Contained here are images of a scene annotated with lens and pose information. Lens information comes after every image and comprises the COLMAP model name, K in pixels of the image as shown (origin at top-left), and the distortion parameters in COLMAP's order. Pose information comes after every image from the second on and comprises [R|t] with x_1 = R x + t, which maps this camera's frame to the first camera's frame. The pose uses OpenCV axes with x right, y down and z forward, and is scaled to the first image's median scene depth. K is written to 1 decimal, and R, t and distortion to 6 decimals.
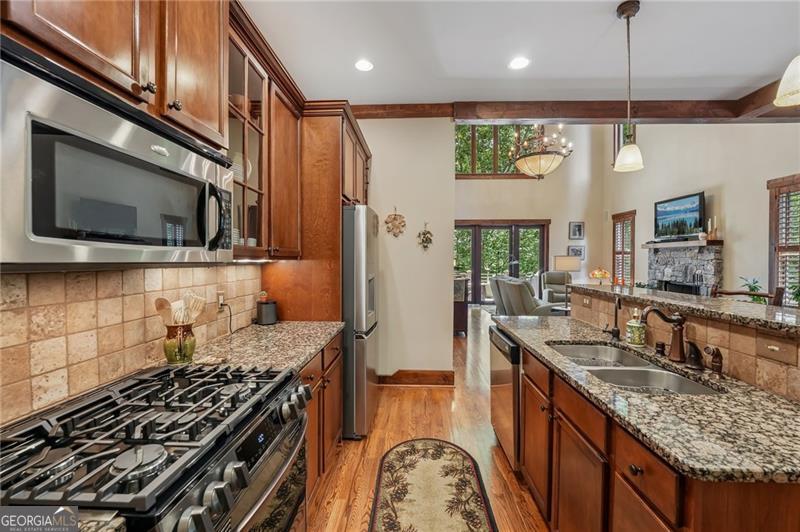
lens RADIAL K [[330.1, 0, 402.3], [0, 330.1, 269.0], [0, 0, 1]] dist [-0.012930, -0.000310]
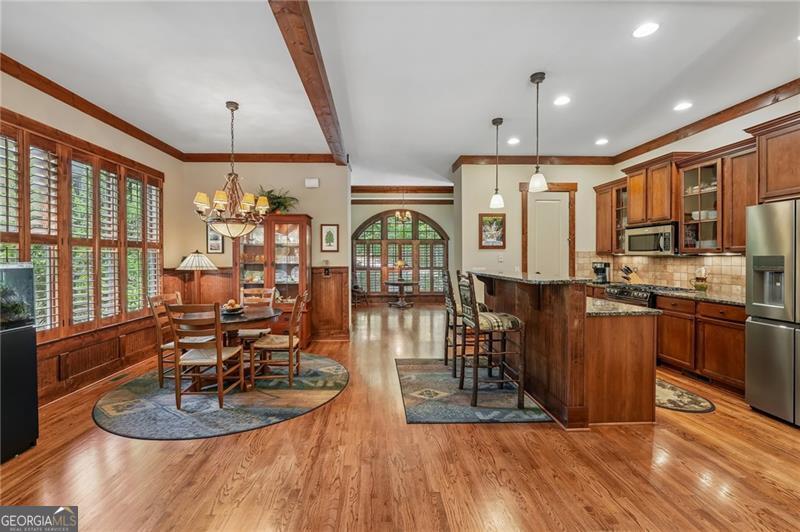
lens RADIAL K [[330.1, 0, 383.2], [0, 330.1, 259.9], [0, 0, 1]] dist [-0.012930, -0.000310]
pose [[-0.997841, 0.003834, -0.065560, 0.500602], [0.001301, 0.999252, 0.038639, -0.020150], [0.065660, 0.038470, -0.997100, 0.820378]]
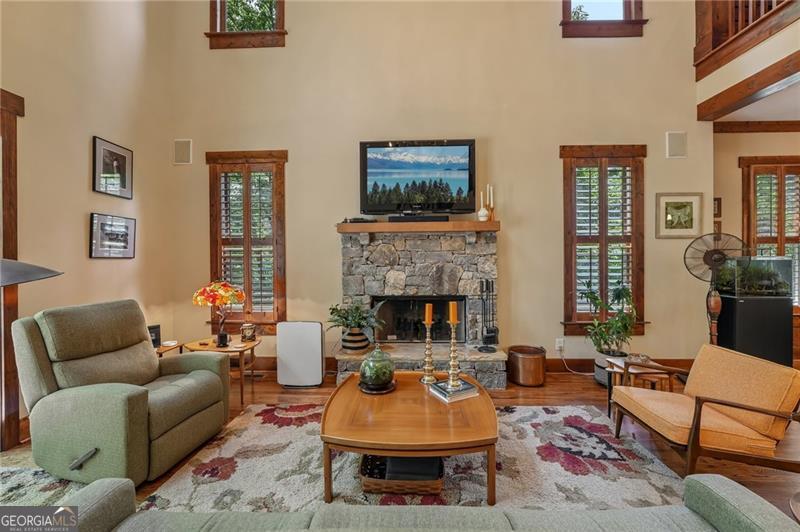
lens RADIAL K [[330.1, 0, 414.3], [0, 330.1, 263.6], [0, 0, 1]] dist [-0.012930, -0.000310]
pose [[-0.006693, -0.016744, 0.999837, 0.309329], [0.038507, 0.999114, 0.016989, -0.025809], [-0.999236, 0.038615, -0.006042, 1.094211]]
